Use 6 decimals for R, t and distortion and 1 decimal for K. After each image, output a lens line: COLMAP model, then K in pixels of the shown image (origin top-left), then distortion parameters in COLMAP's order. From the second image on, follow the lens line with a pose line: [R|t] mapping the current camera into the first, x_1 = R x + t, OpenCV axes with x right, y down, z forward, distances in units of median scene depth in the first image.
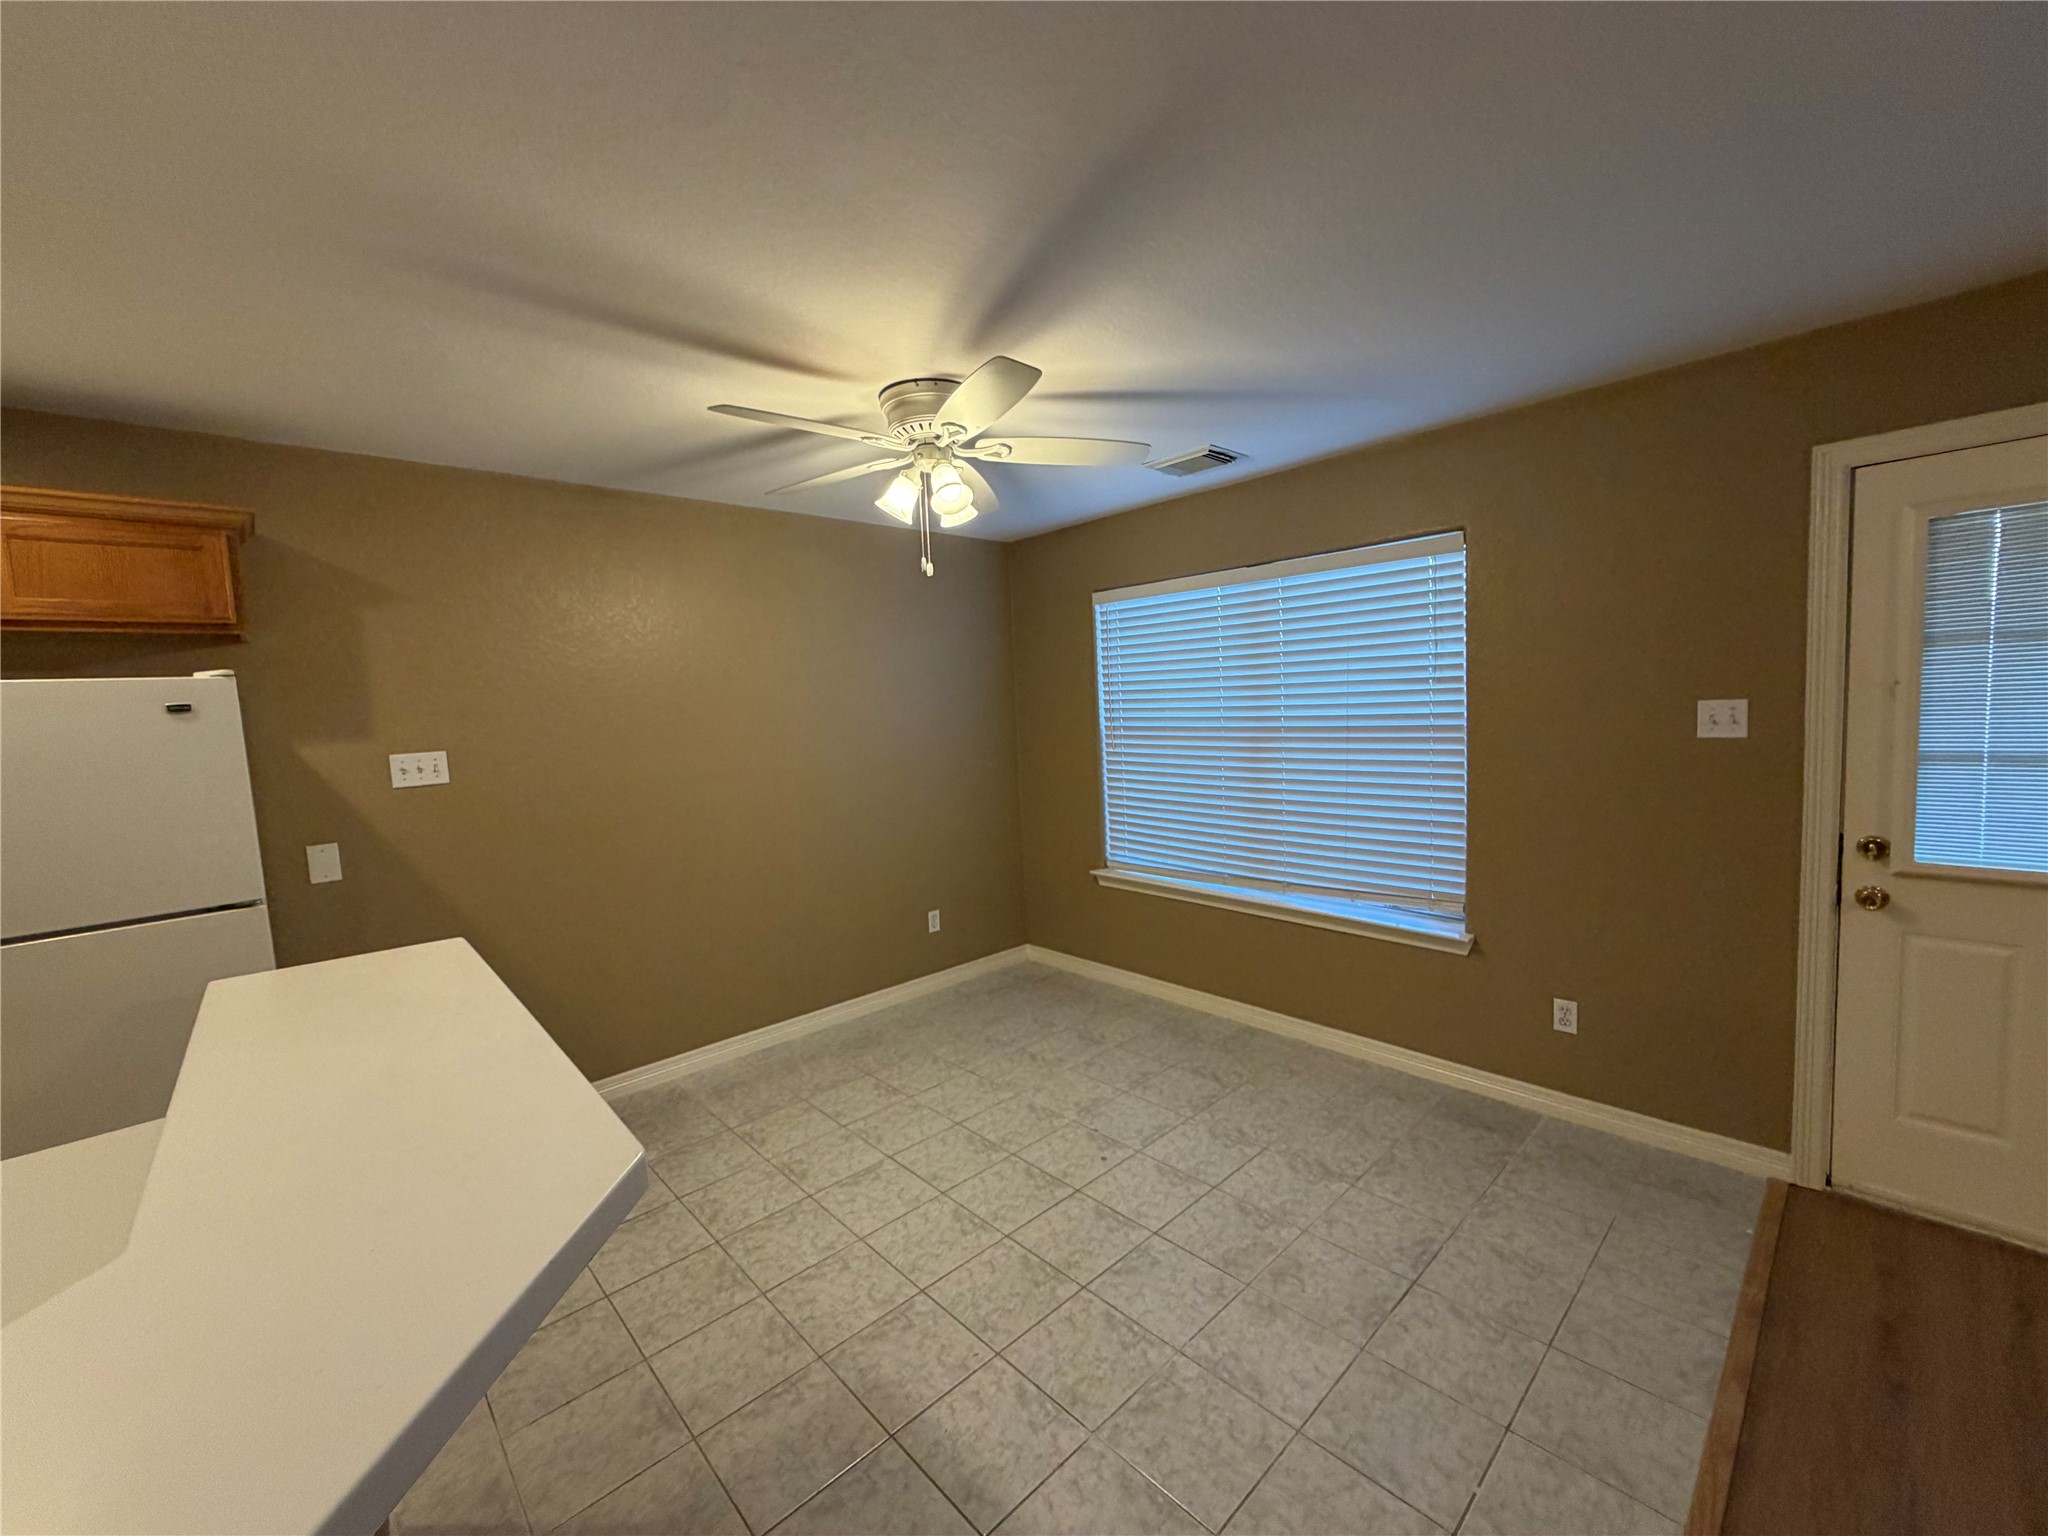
lens RADIAL K [[817.0, 0, 1021.0], [0, 817.0, 769.2], [0, 0, 1]] dist [-0.001106, 0.000932]
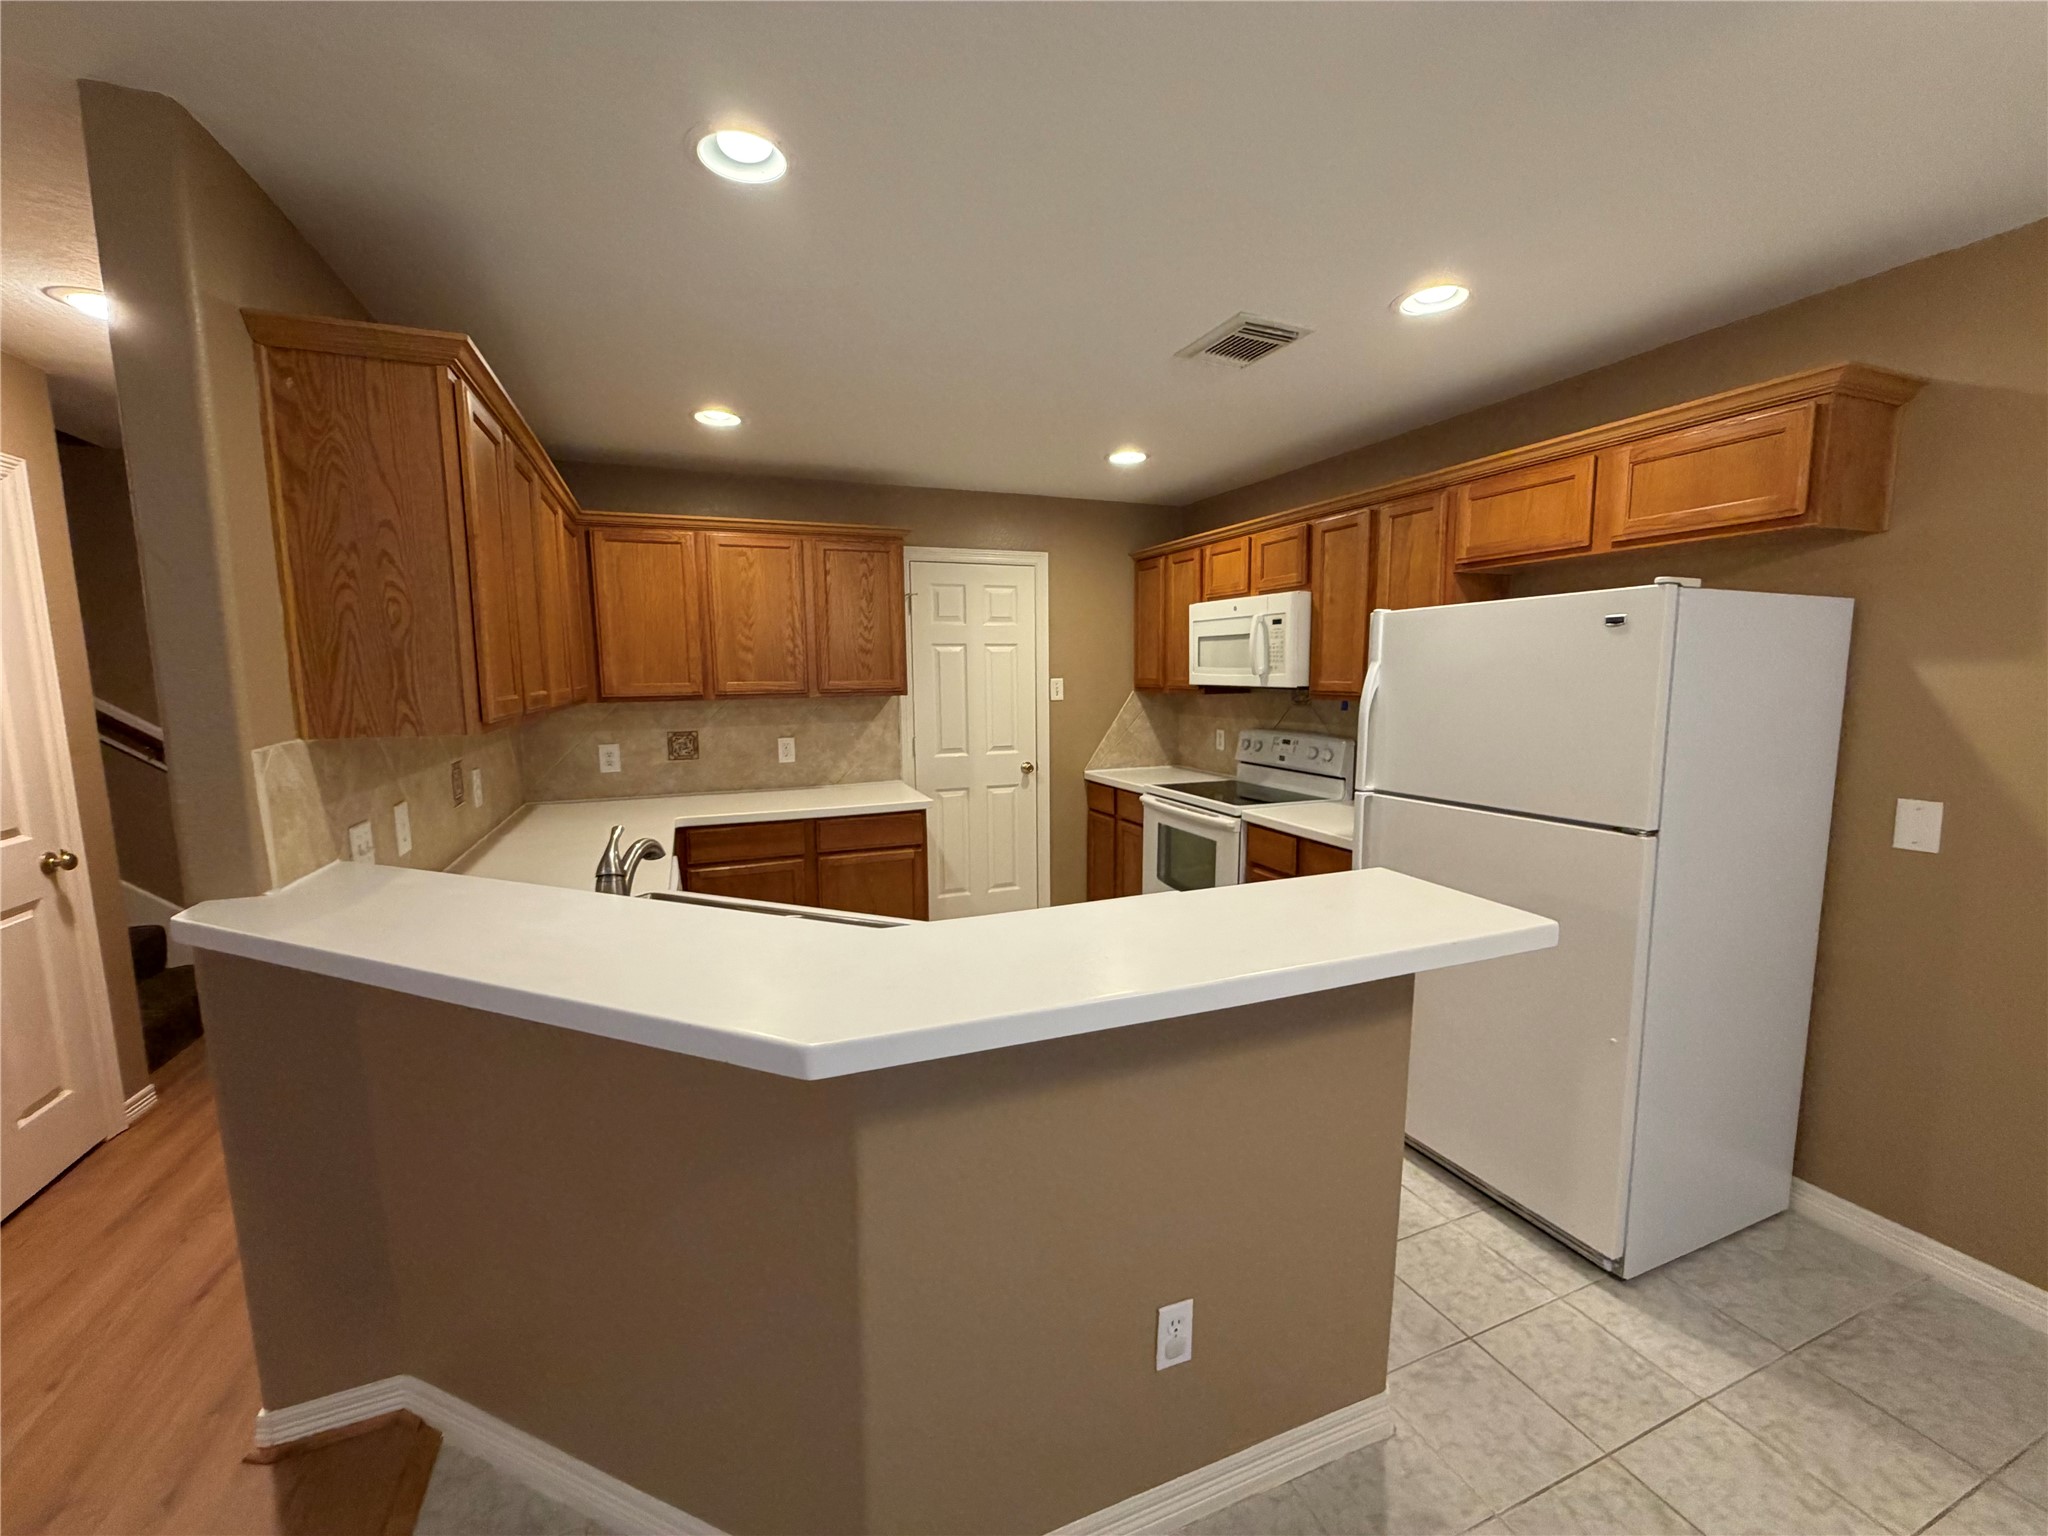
lens RADIAL K [[817.0, 0, 1021.2], [0, 817.0, 768.9], [0, 0, 1]] dist [-0.001106, 0.000932]
pose [[-0.353568, 0.162080, -0.921260, 0.124357], [-0.051112, 0.980055, 0.192041, -0.040353], [0.934011, 0.114987, -0.338232, 0.539637]]
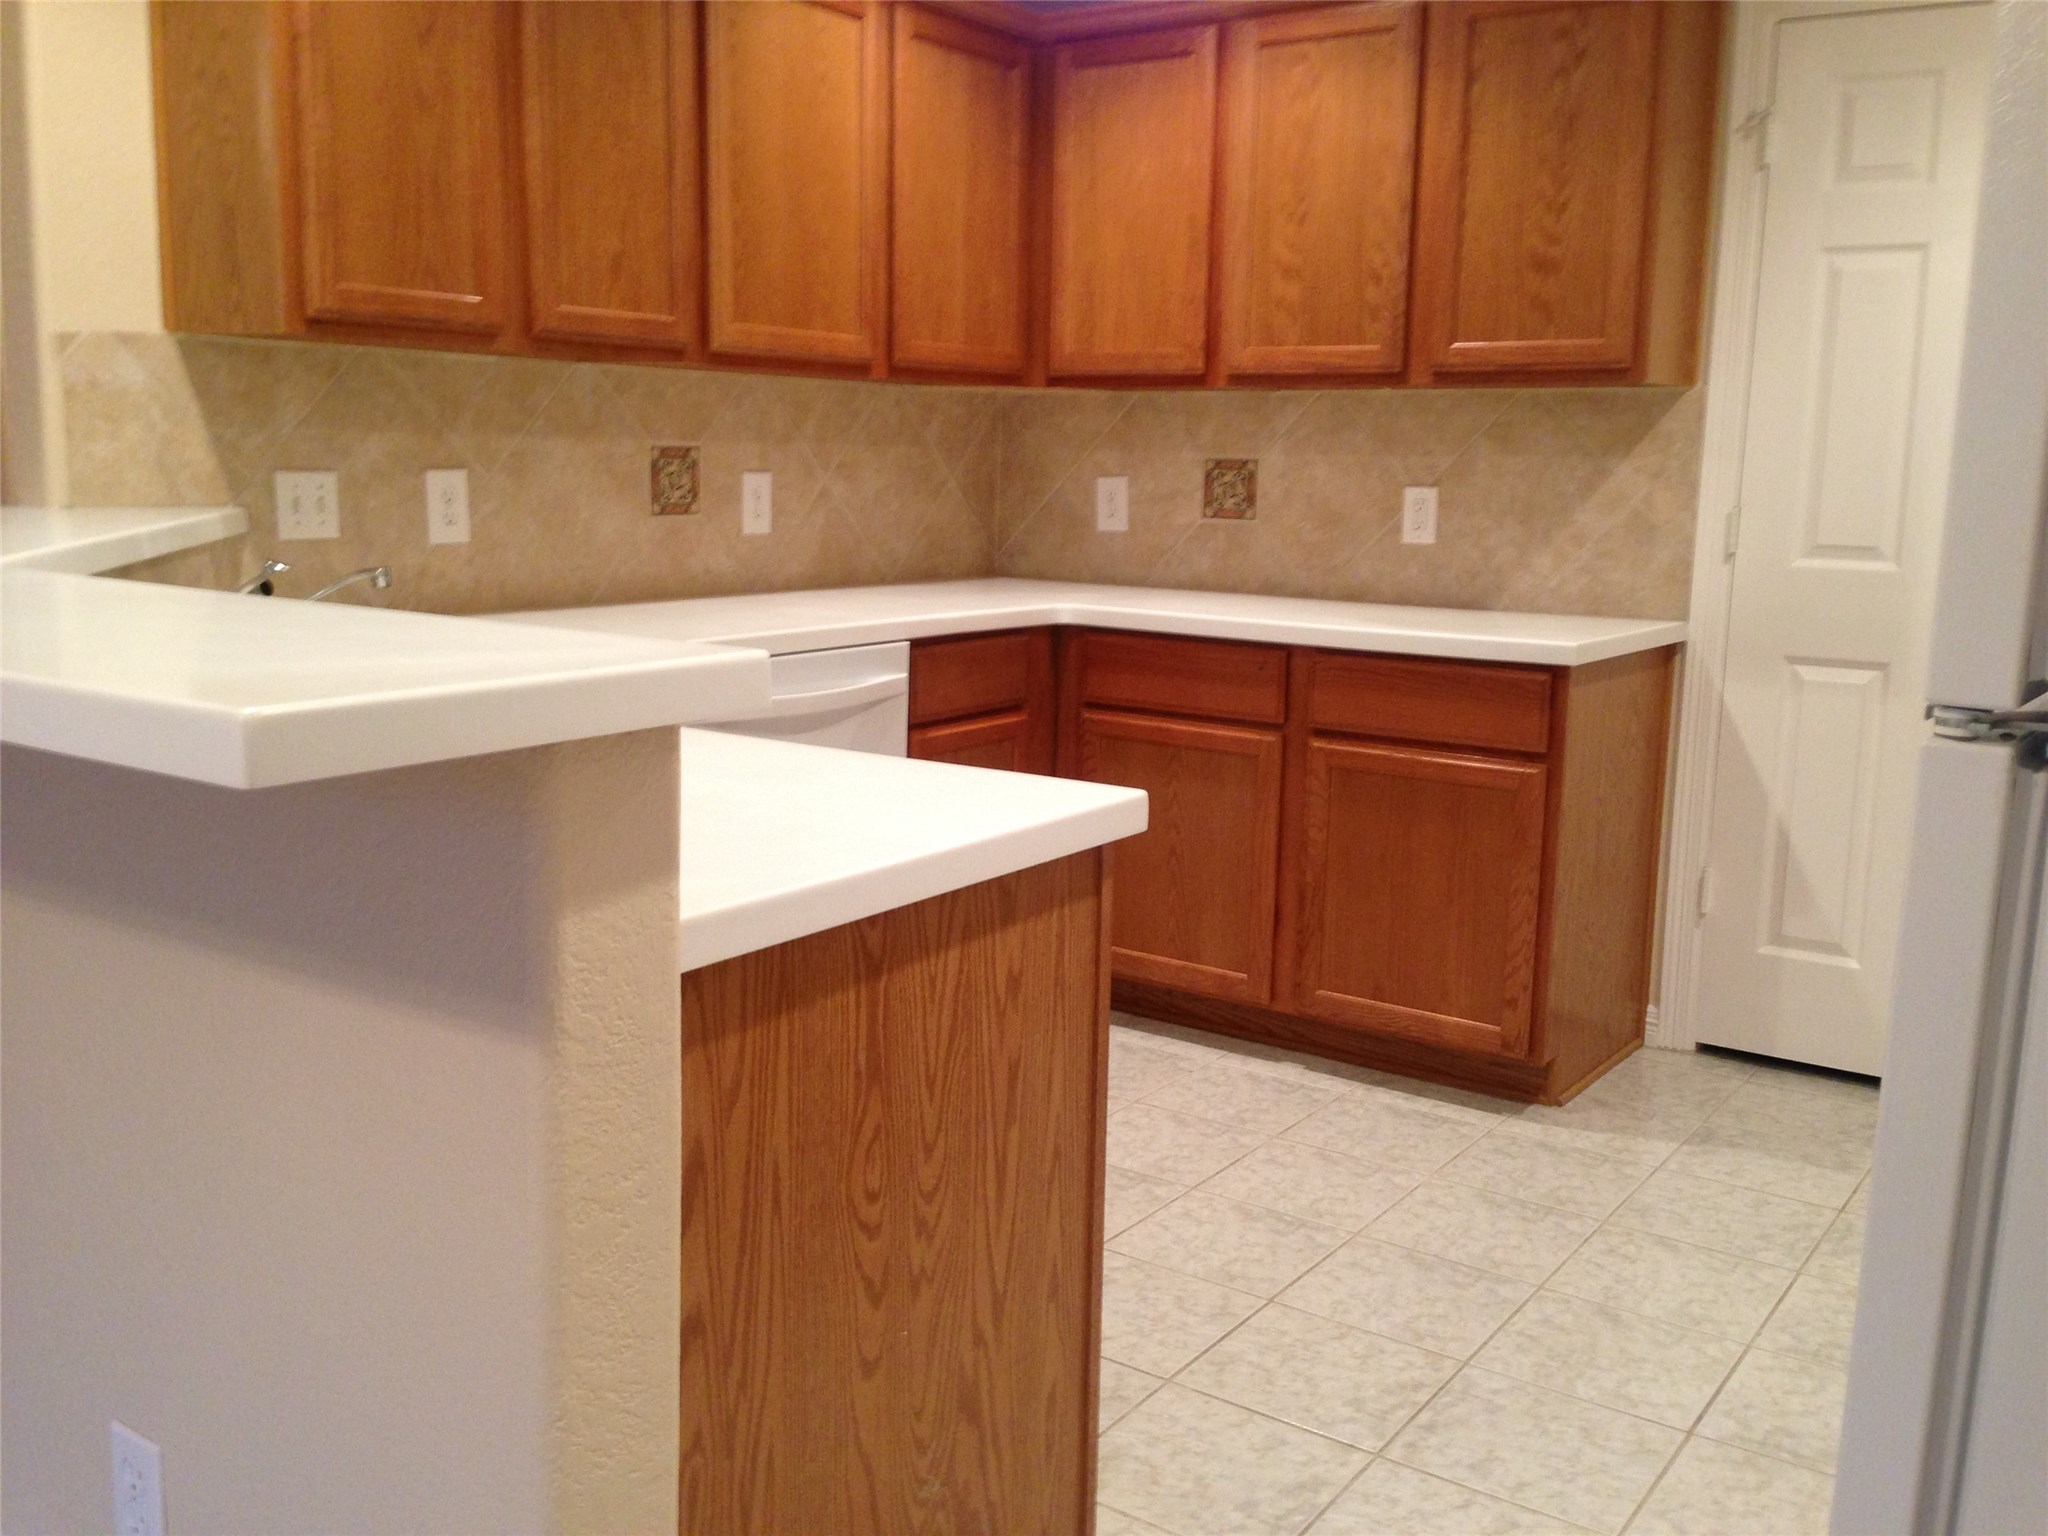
lens RADIAL K [[1884.8, 0, 1034.8], [0, 1884.8, 762.2], [0, 0, 1]] dist [0.053448, 0.000000]
pose [[-0.975127, 0.060339, -0.213276, -0.562337], [0.005145, 0.968135, 0.250376, 0.059607], [0.221587, 0.243052, -0.944365, 1.111574]]
